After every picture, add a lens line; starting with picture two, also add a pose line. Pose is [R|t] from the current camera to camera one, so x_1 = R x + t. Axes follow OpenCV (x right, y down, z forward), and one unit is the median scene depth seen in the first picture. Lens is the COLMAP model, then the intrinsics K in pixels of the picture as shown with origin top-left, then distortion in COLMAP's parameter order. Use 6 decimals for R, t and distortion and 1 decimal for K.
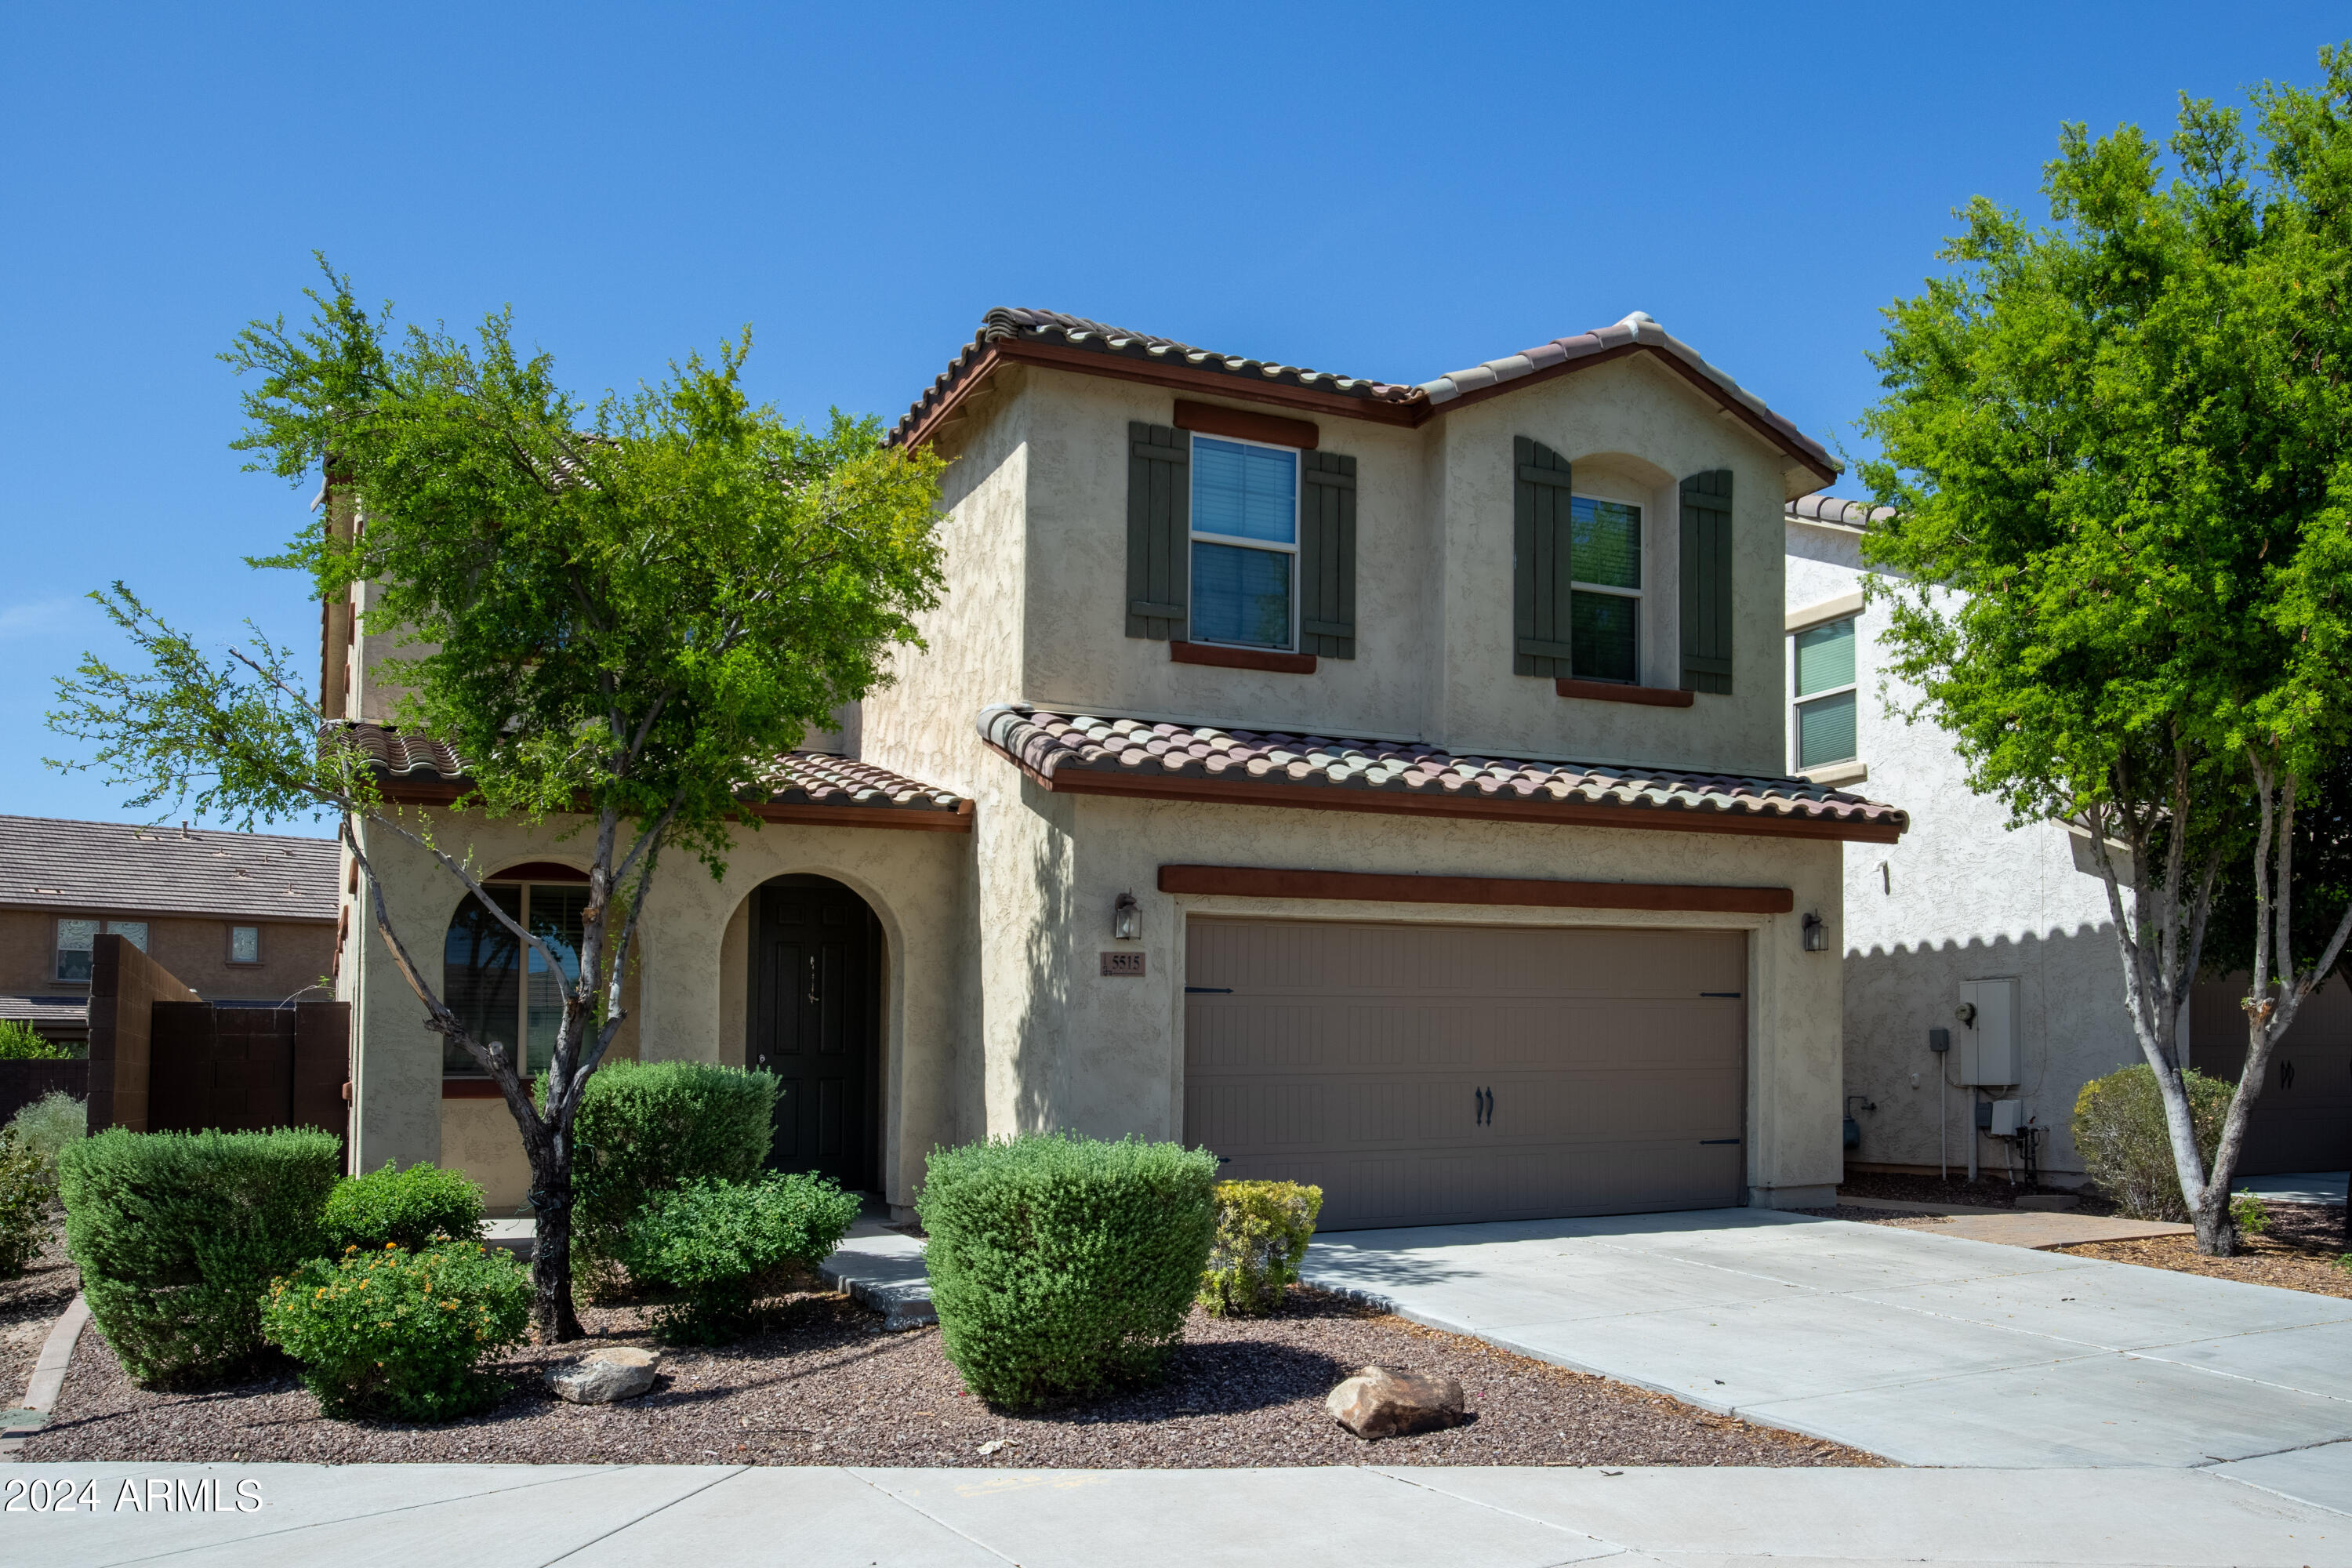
lens RADIAL K [[2232.2, 0, 1176.0], [0, 2232.2, 784.0], [0, 0, 1]] dist [-0.000936, -0.001725]
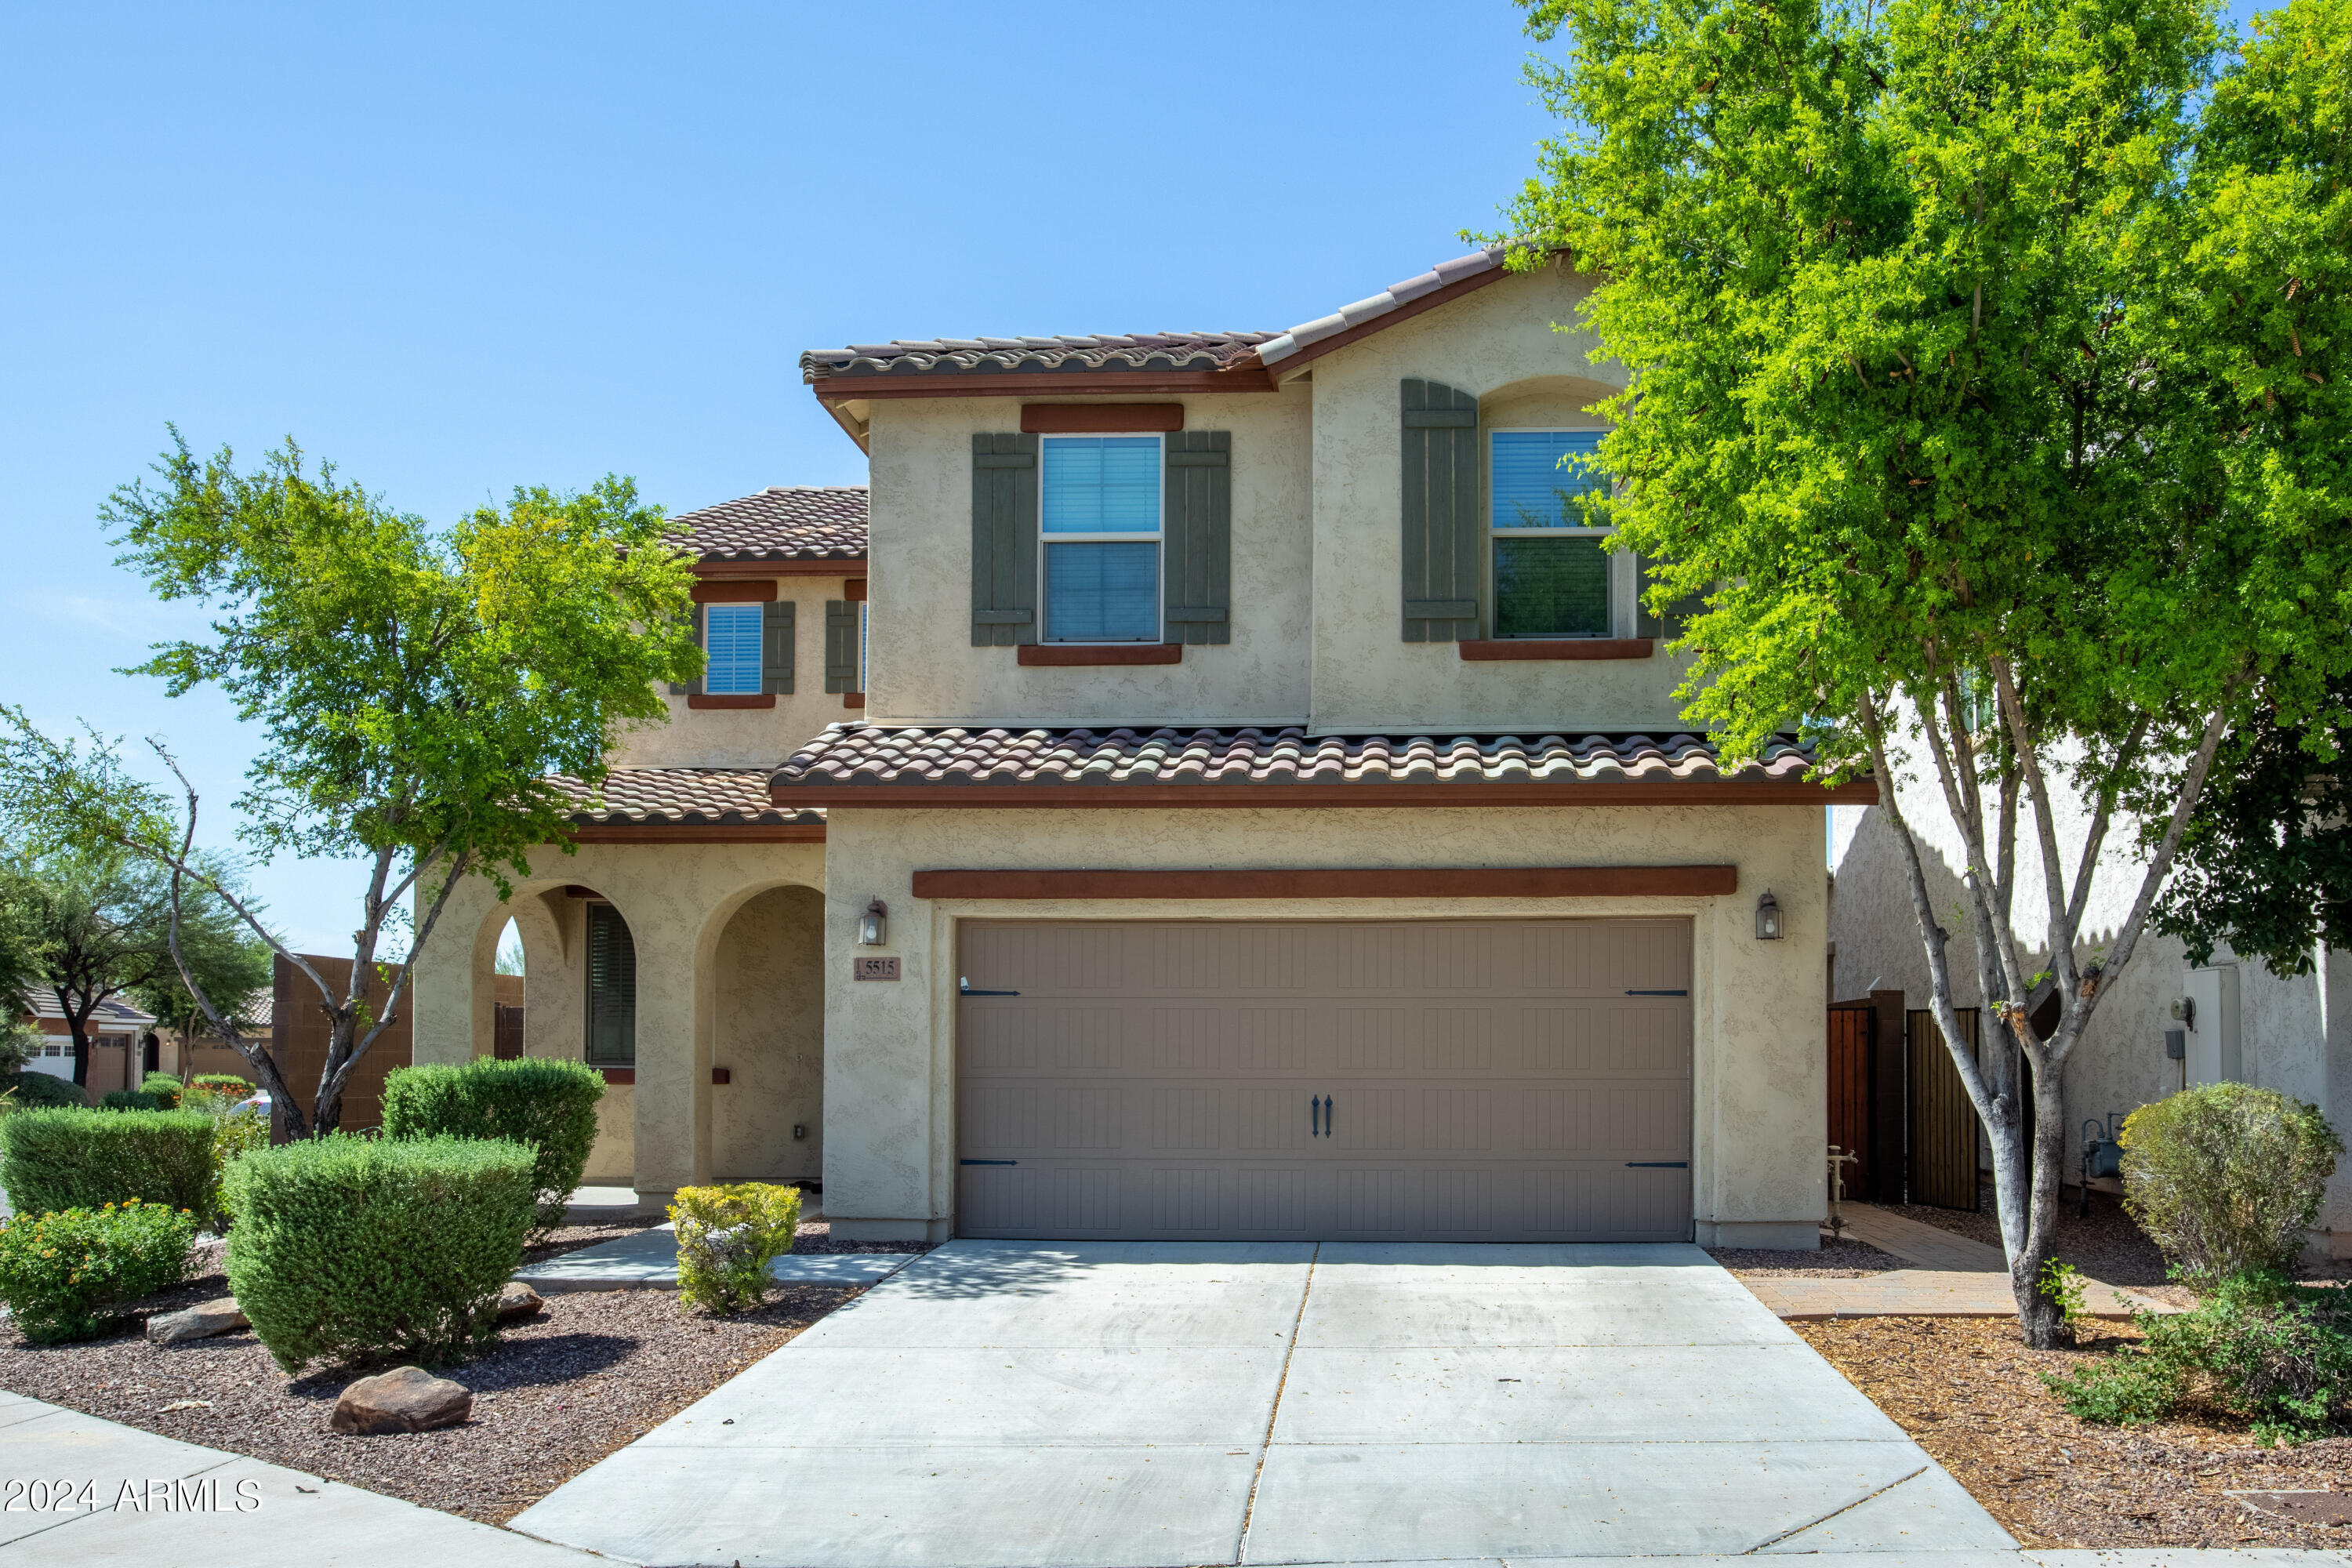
lens RADIAL K [[2232.2, 0, 1176.0], [0, 2232.2, 784.0], [0, 0, 1]] dist [-0.000936, -0.001725]
pose [[0.819395, -0.056261, -0.570462, 0.620284], [0.061978, 0.998033, -0.009406, 0.012043], [0.569869, -0.027649, 0.821270, 0.207810]]
